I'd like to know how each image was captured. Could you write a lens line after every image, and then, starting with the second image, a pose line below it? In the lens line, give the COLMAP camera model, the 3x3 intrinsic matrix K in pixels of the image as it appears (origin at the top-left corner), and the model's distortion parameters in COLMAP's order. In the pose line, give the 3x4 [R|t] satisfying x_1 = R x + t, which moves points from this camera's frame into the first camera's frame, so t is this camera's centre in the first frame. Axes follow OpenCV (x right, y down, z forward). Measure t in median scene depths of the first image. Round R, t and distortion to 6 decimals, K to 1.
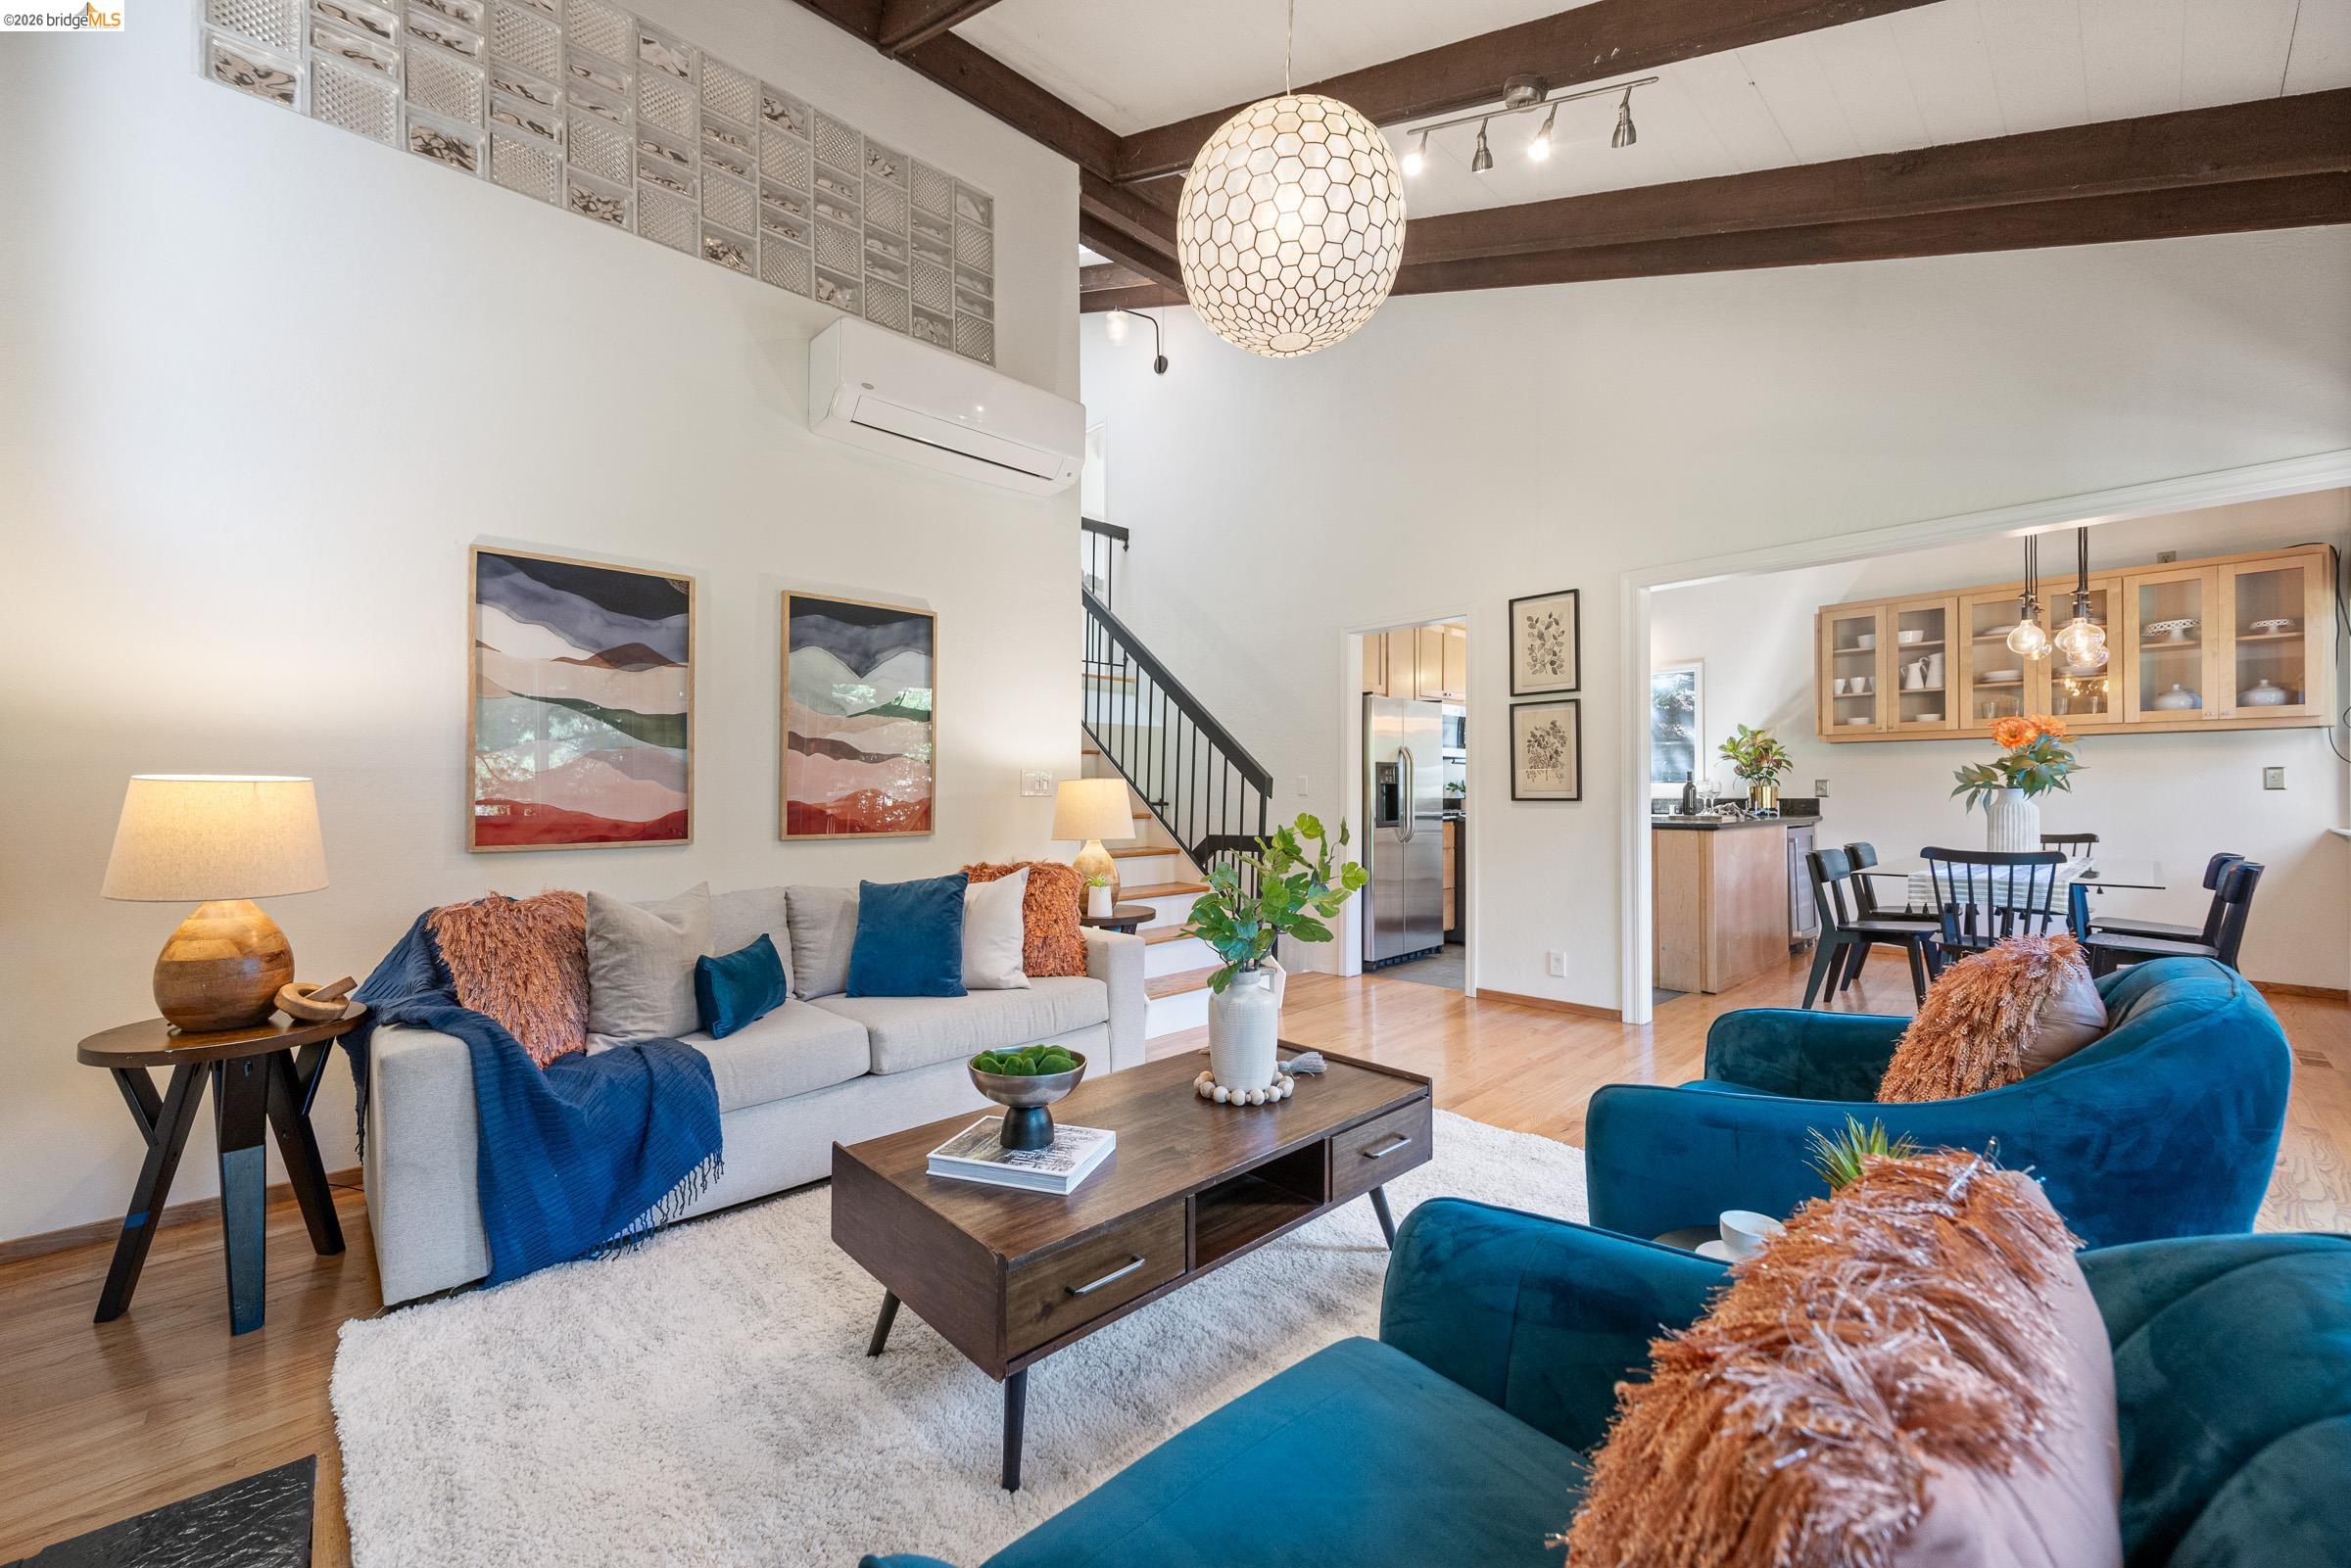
lens RADIAL K [[909.5, 0, 1178.0], [0, 909.5, 793.8], [0, 0, 1]] dist [0.000968, -0.000374]
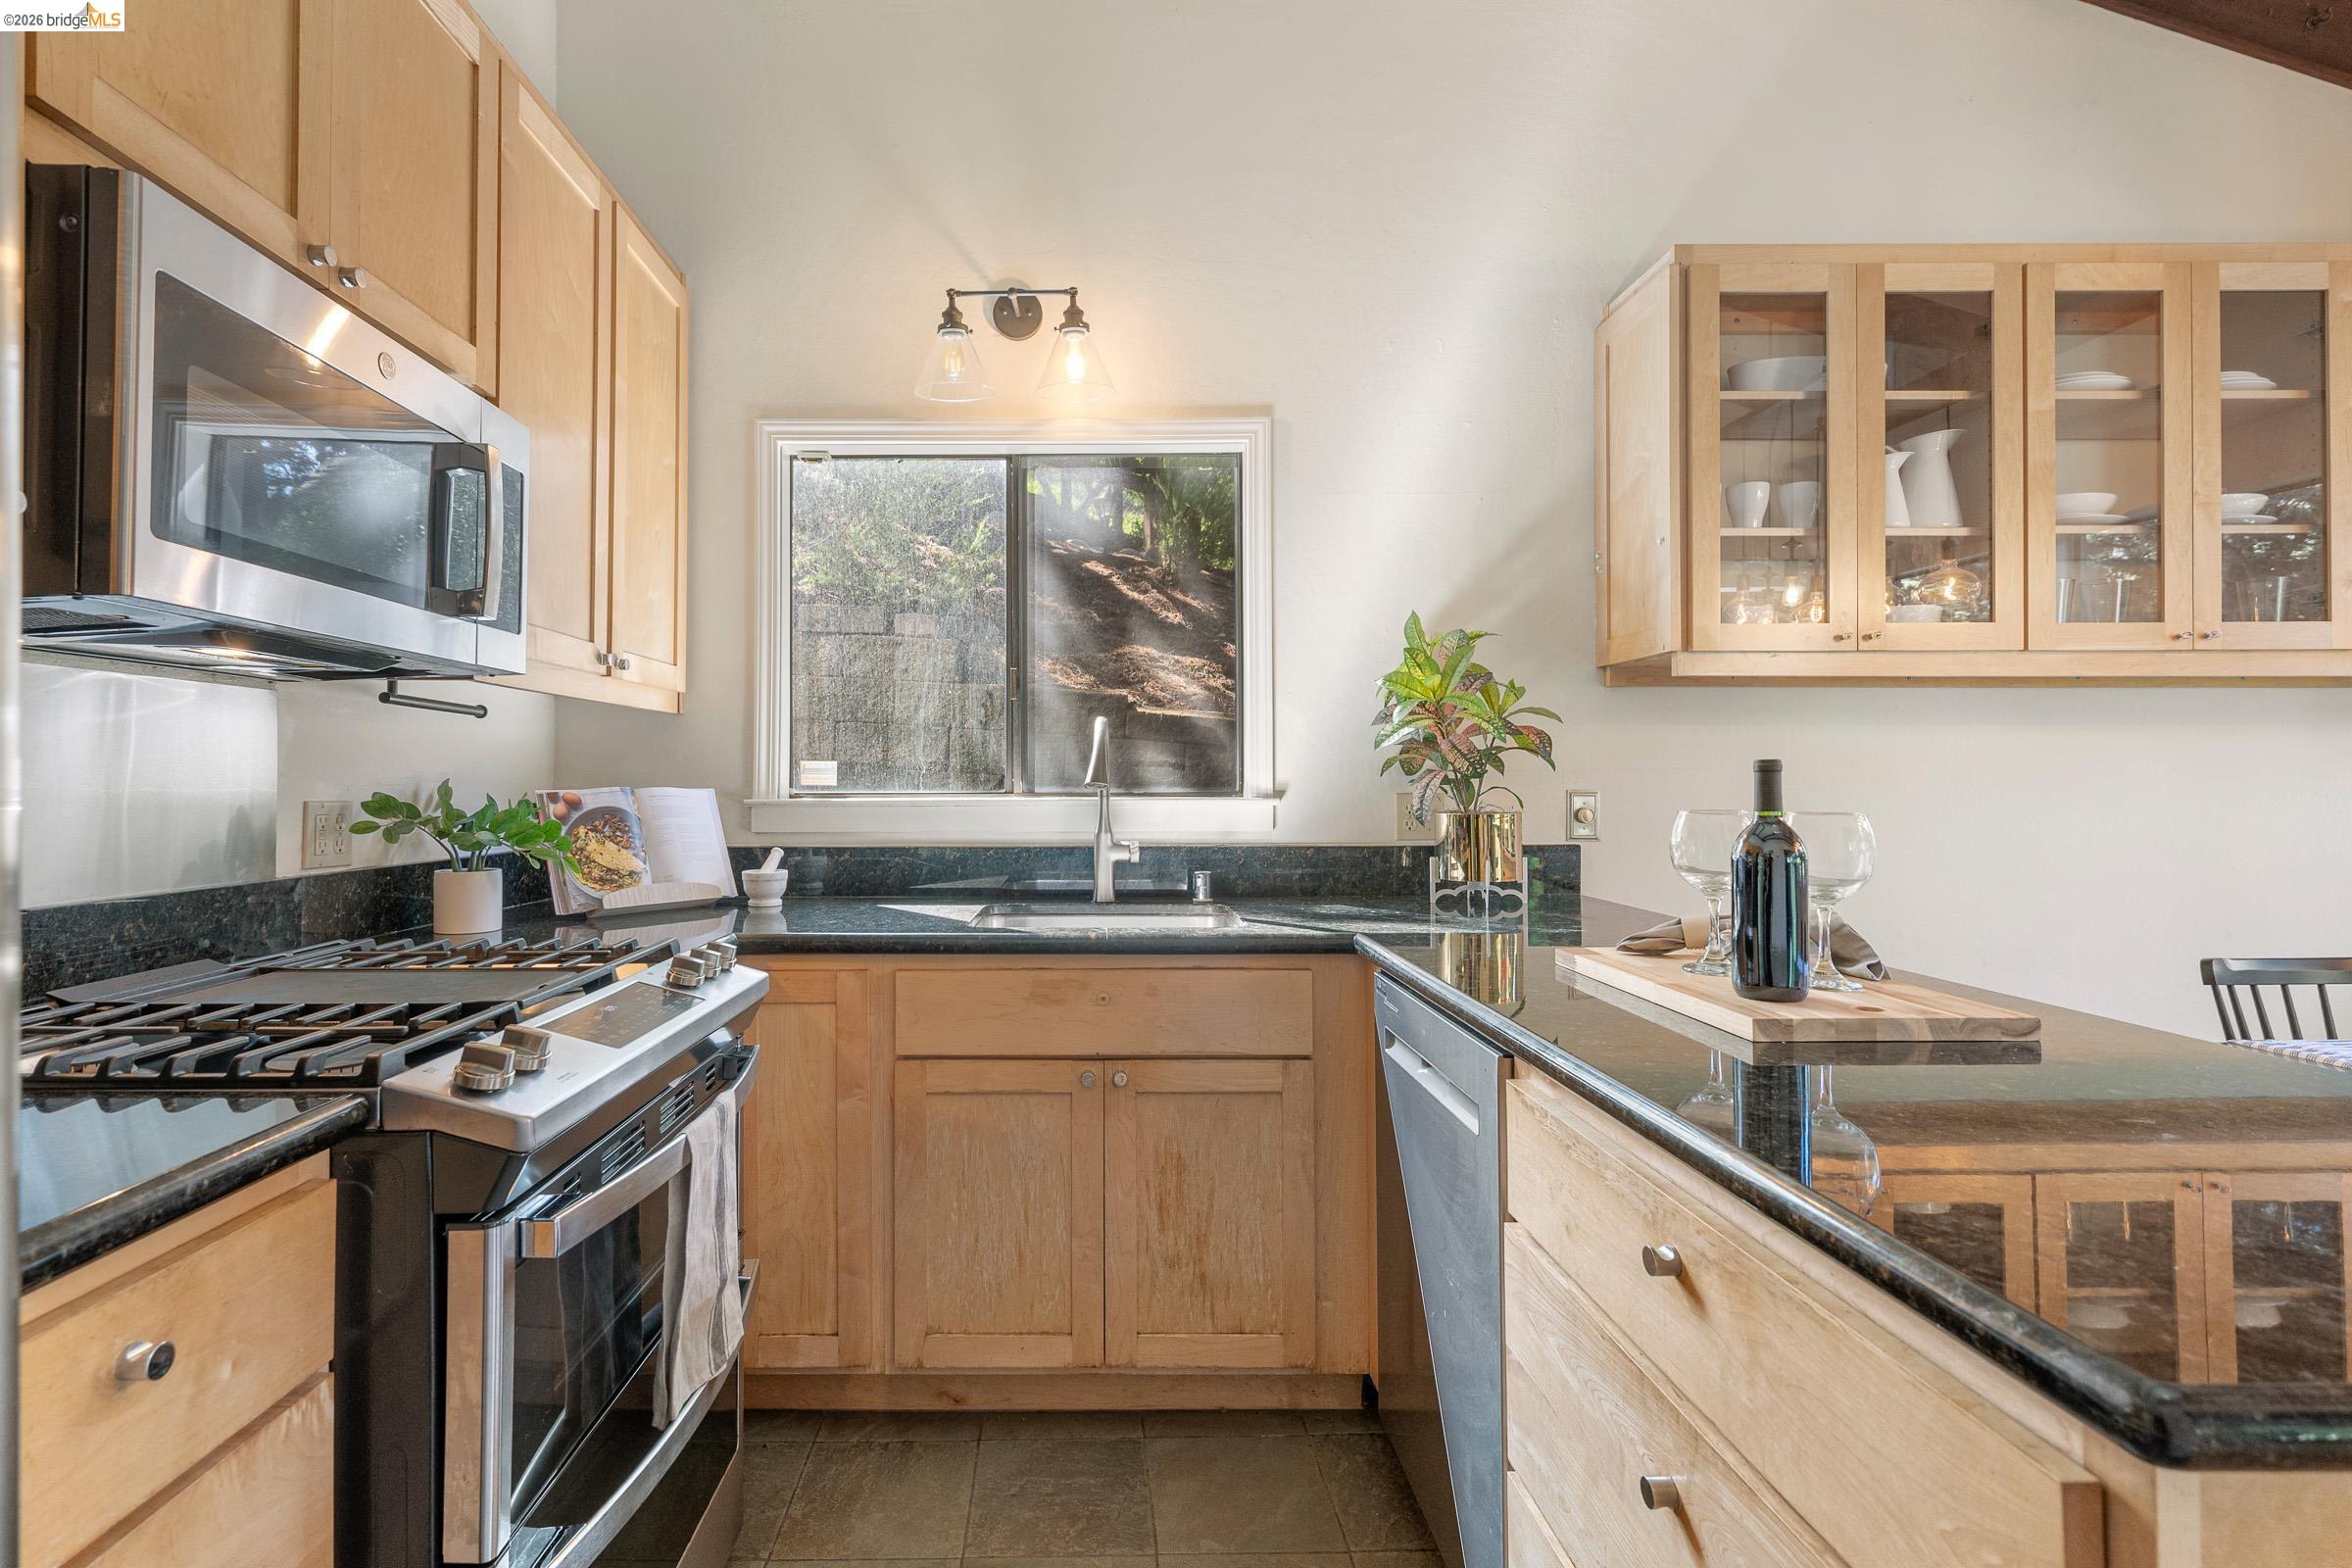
lens RADIAL K [[1091.9, 0, 1089.2], [0, 1091.9, 770.8], [0, 0, 1]] dist [-0.000492, -0.000062]
pose [[0.680118, 0.010026, 0.733034, 0.399268], [0.000712, 0.999897, -0.014337, -0.024475], [-0.733103, 0.010273, 0.680040, 1.233504]]
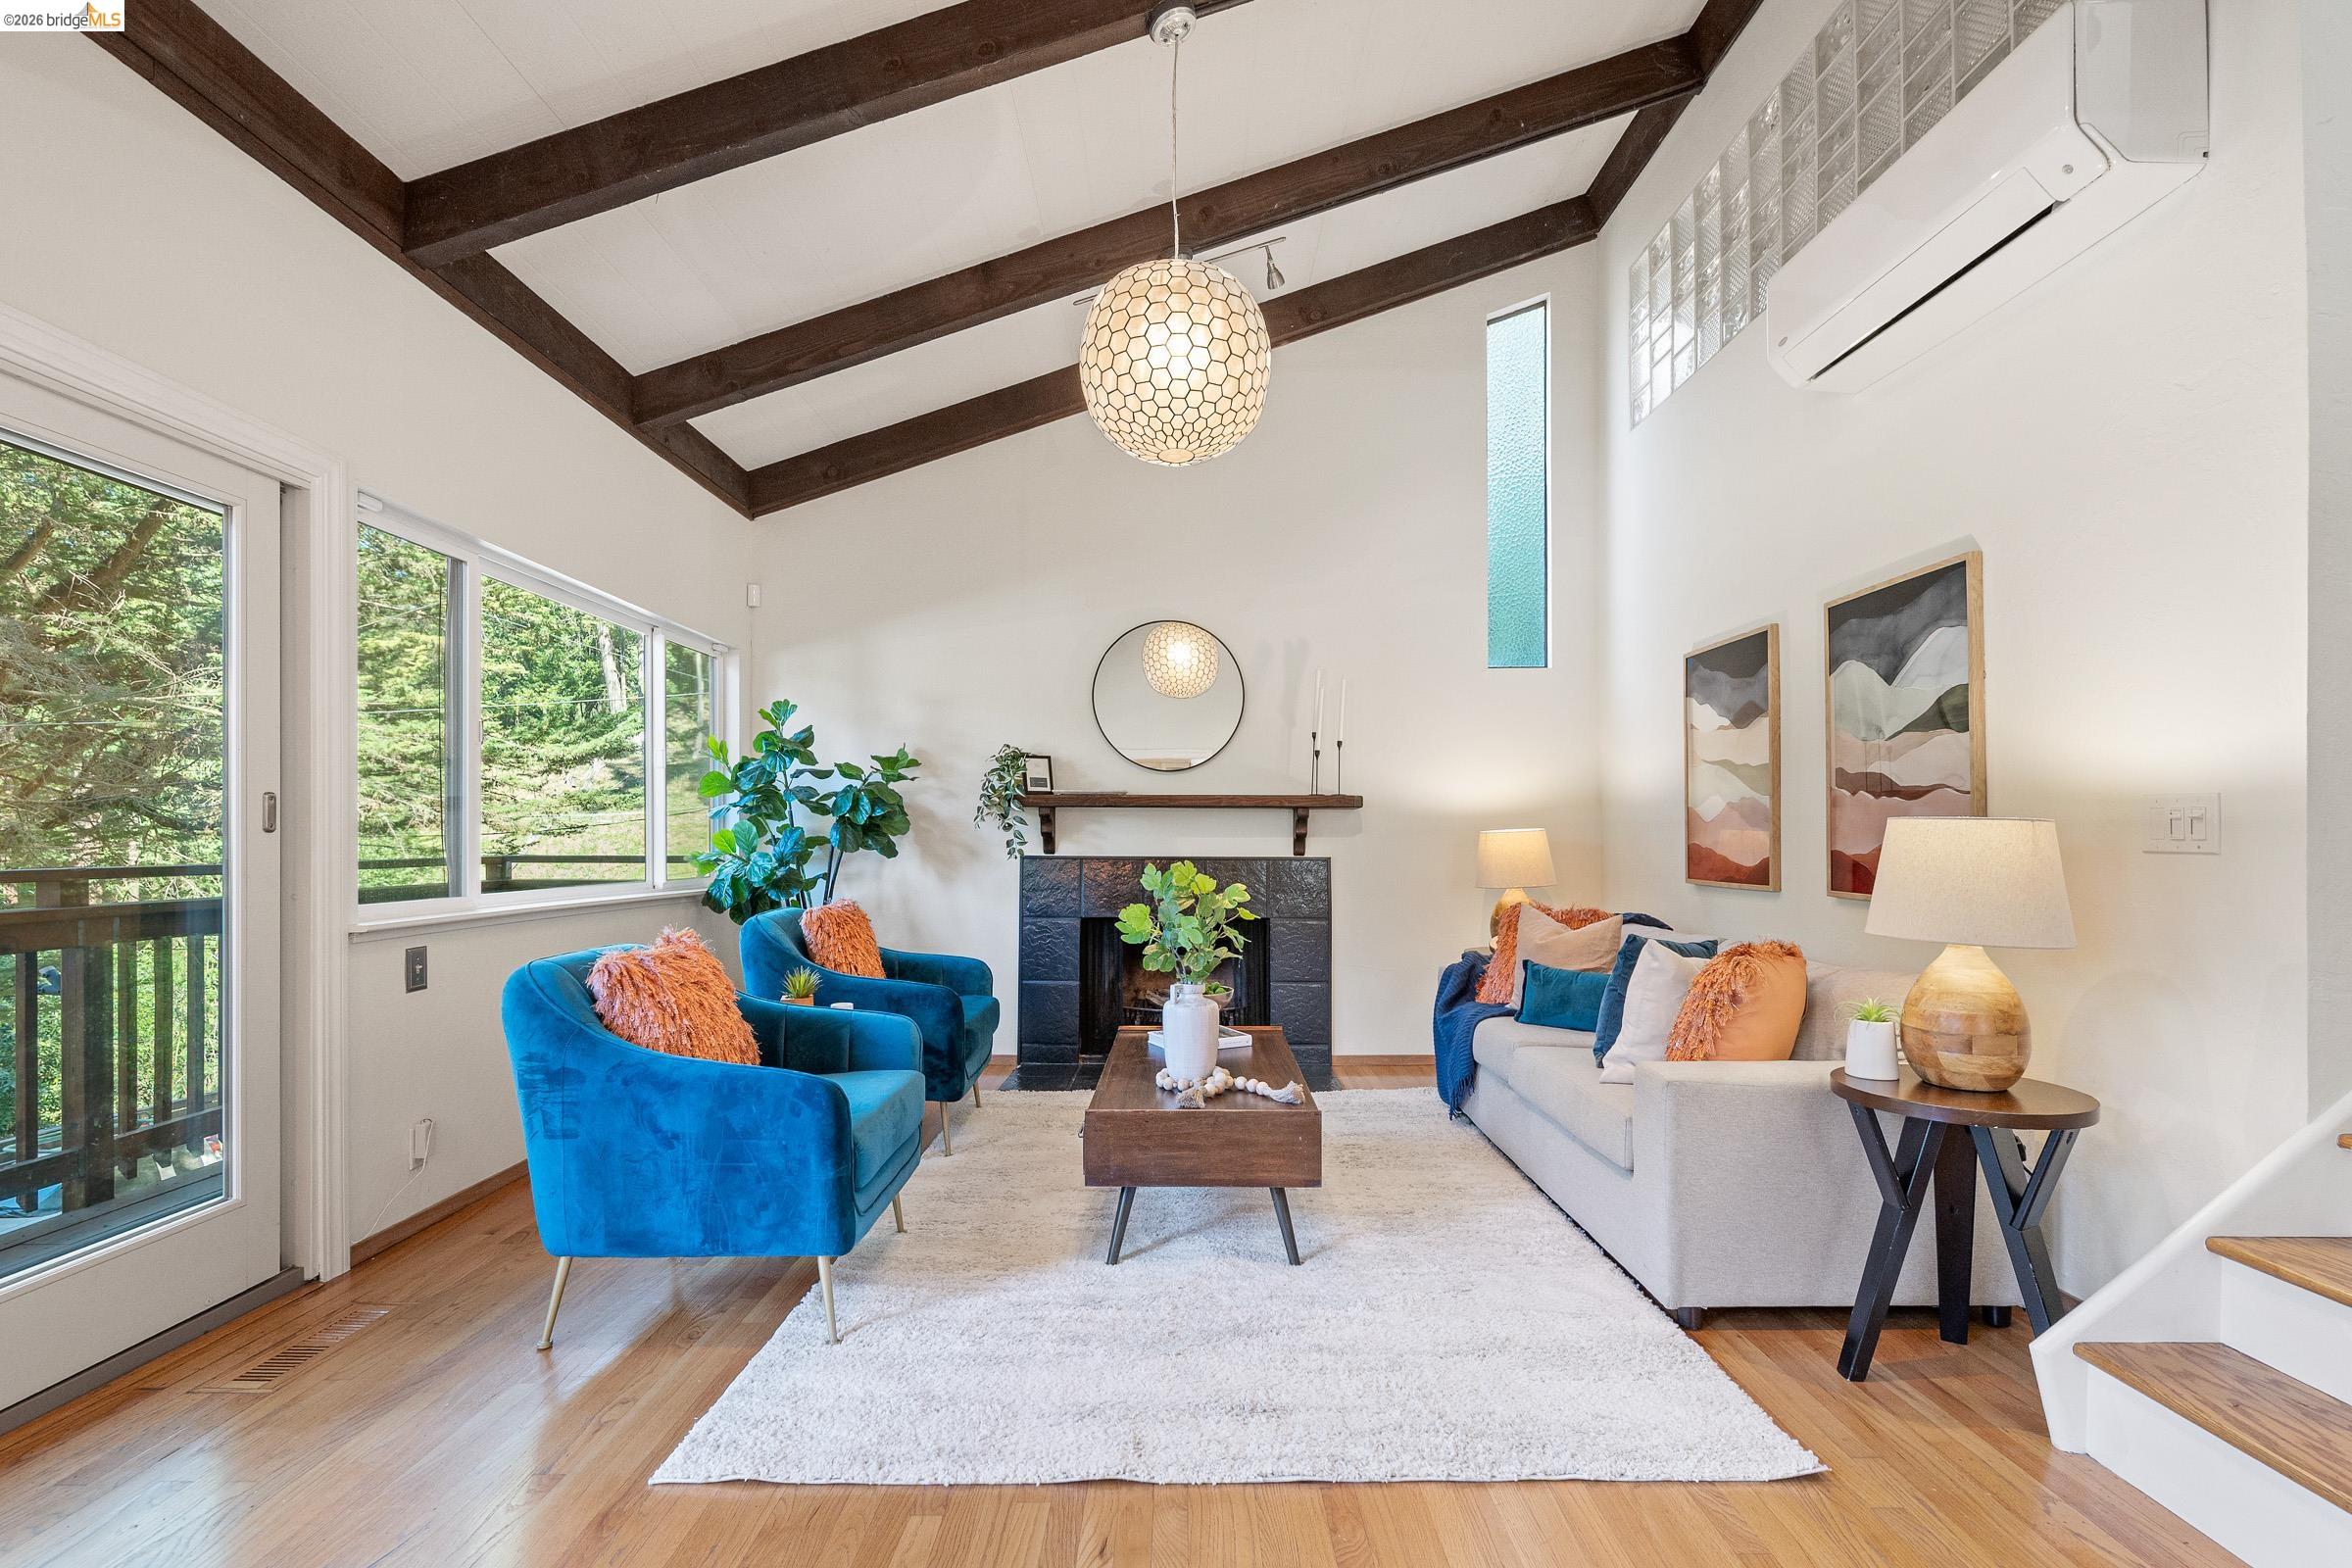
lens RADIAL K [[1056.3, 0, 1202.4], [0, 1056.3, 838.6], [0, 0, 1]] dist [-0.000929, 0.000013]
pose [[-0.673786, 0.005189, -0.738908, 0.535394], [-0.000473, 0.999972, 0.007453, -0.007721], [0.738926, 0.005371, -0.673765, 0.947036]]
